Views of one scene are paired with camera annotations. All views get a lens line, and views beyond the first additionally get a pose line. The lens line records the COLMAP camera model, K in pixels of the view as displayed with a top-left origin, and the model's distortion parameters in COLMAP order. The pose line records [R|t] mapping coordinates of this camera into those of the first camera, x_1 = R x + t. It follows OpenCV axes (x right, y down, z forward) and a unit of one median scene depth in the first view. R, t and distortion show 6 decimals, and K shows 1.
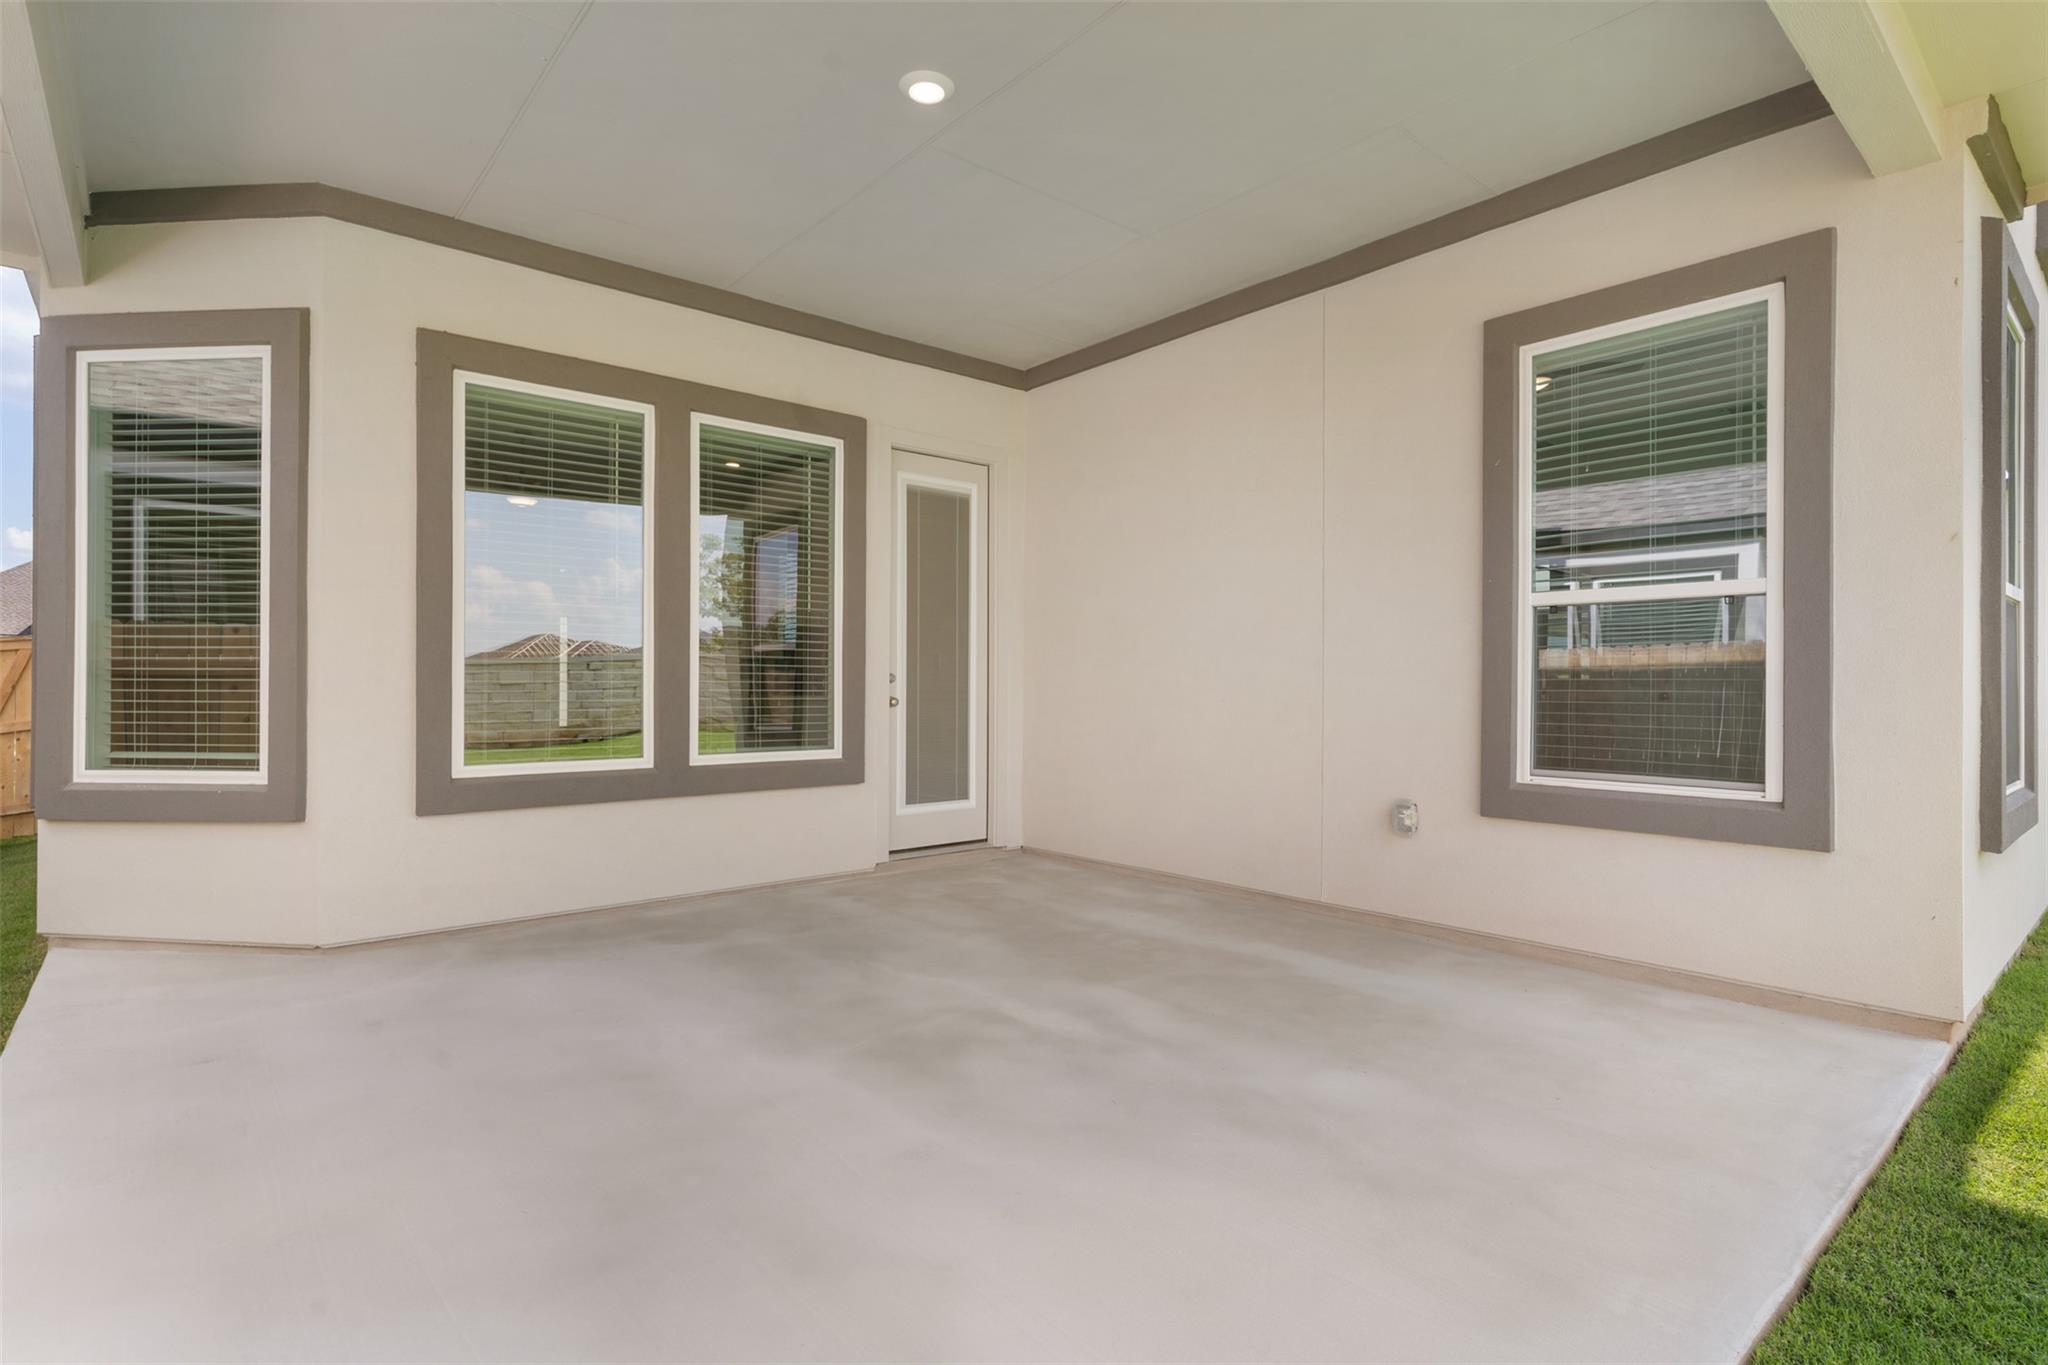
lens RADIAL K [[991.4, 0, 1027.5], [0, 991.4, 676.9], [0, 0, 1]] dist [0.002354, -0.000094]
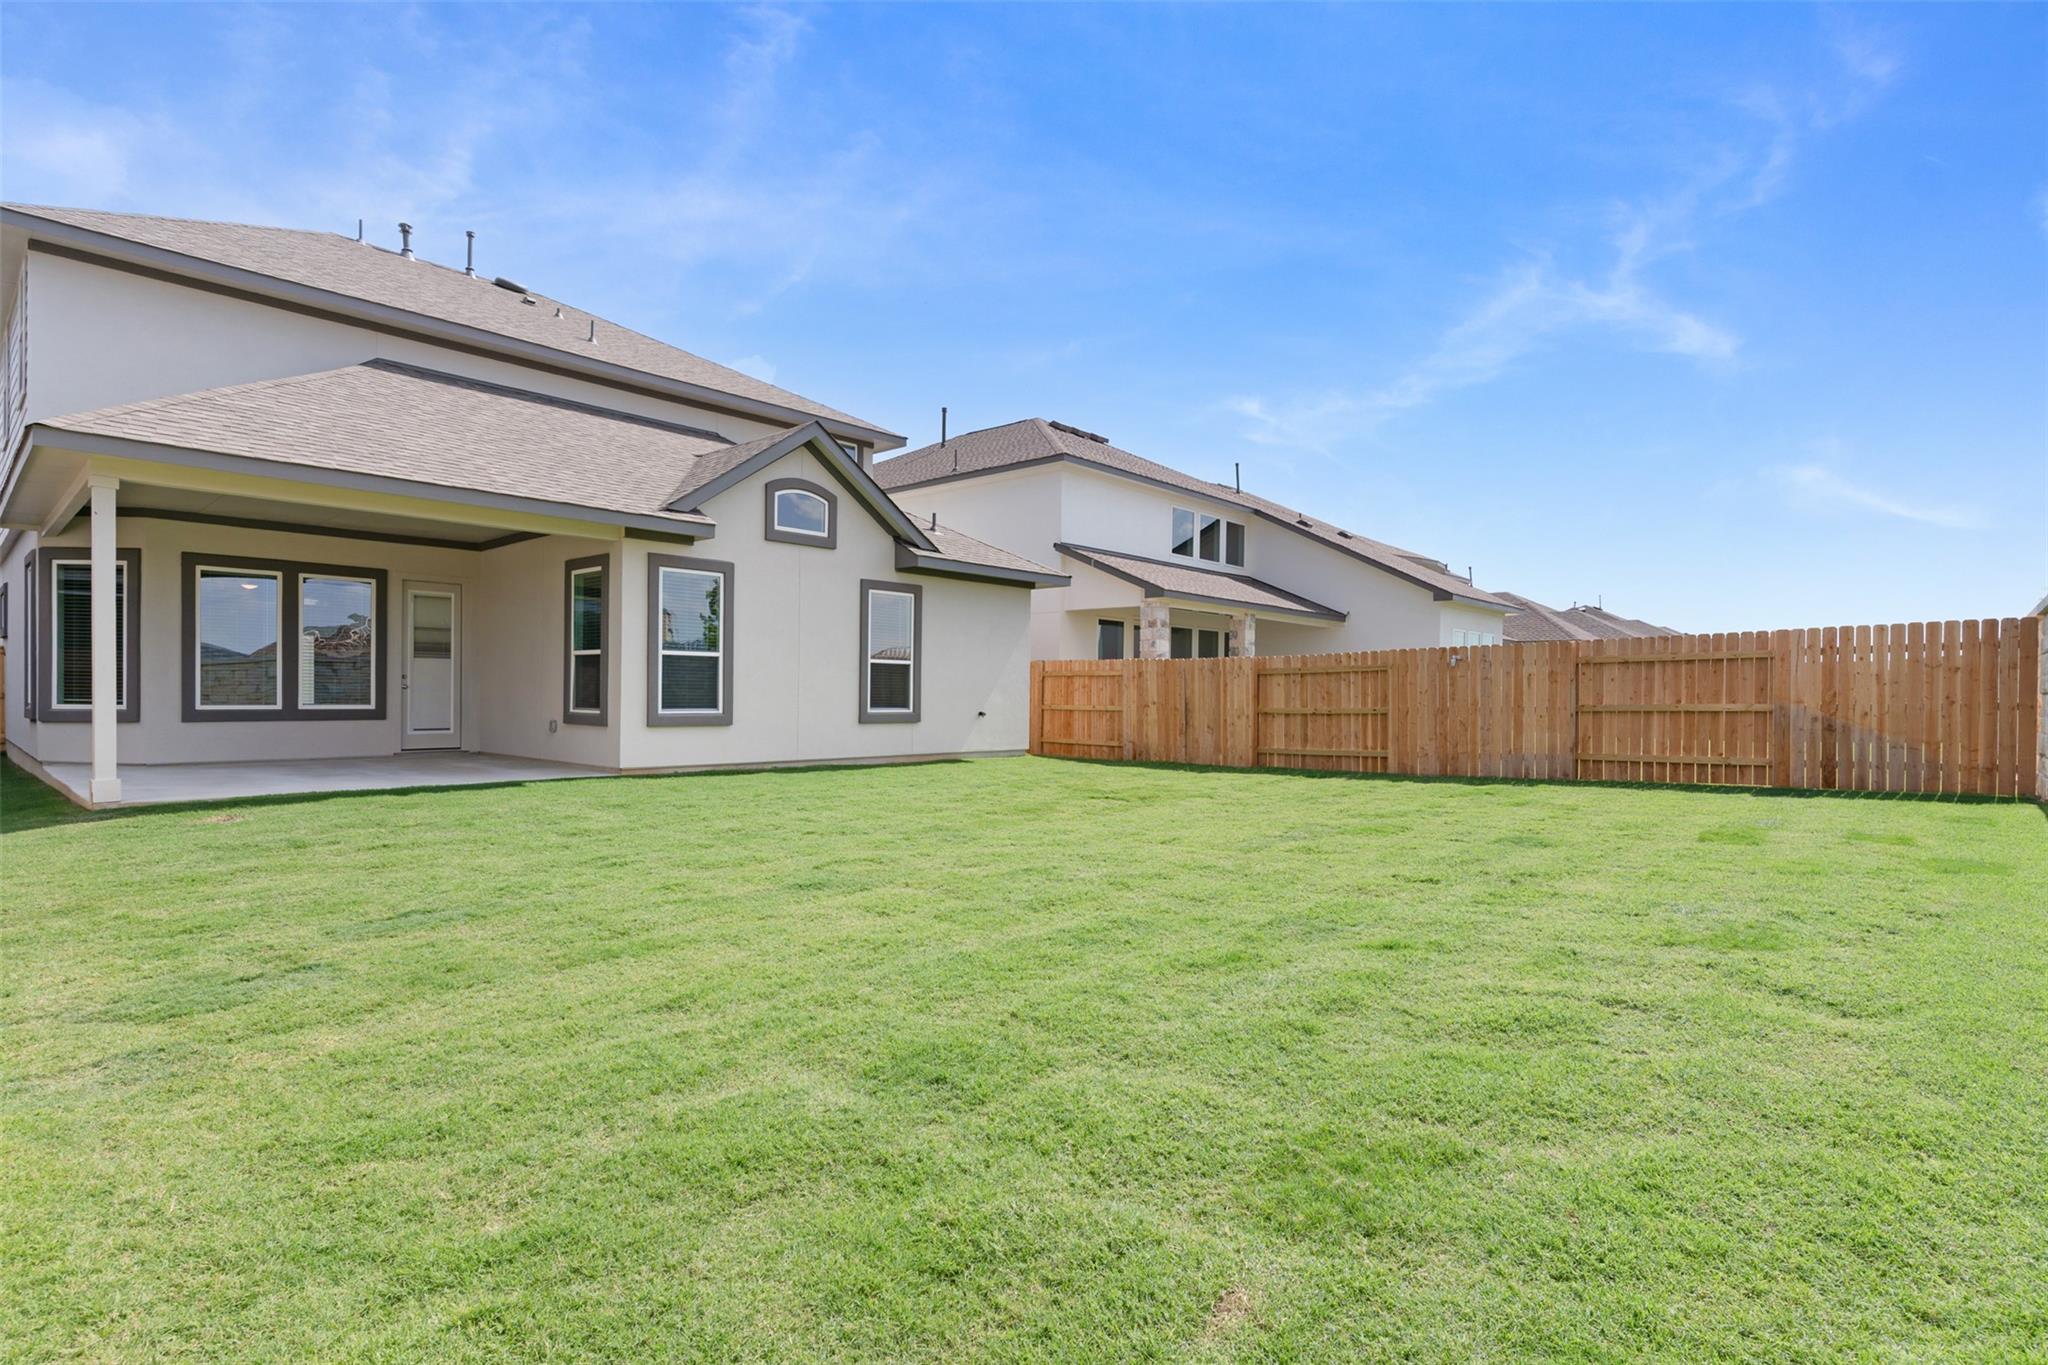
lens RADIAL K [[991.4, 0, 1019.5], [0, 991.4, 695.8], [0, 0, 1]] dist [0.002354, -0.000094]
pose [[0.992156, 0.007145, 0.124801, 1.390559], [-0.008452, 0.999915, 0.009941, 0.014815], [-0.124719, -0.010918, 0.992132, -2.091061]]
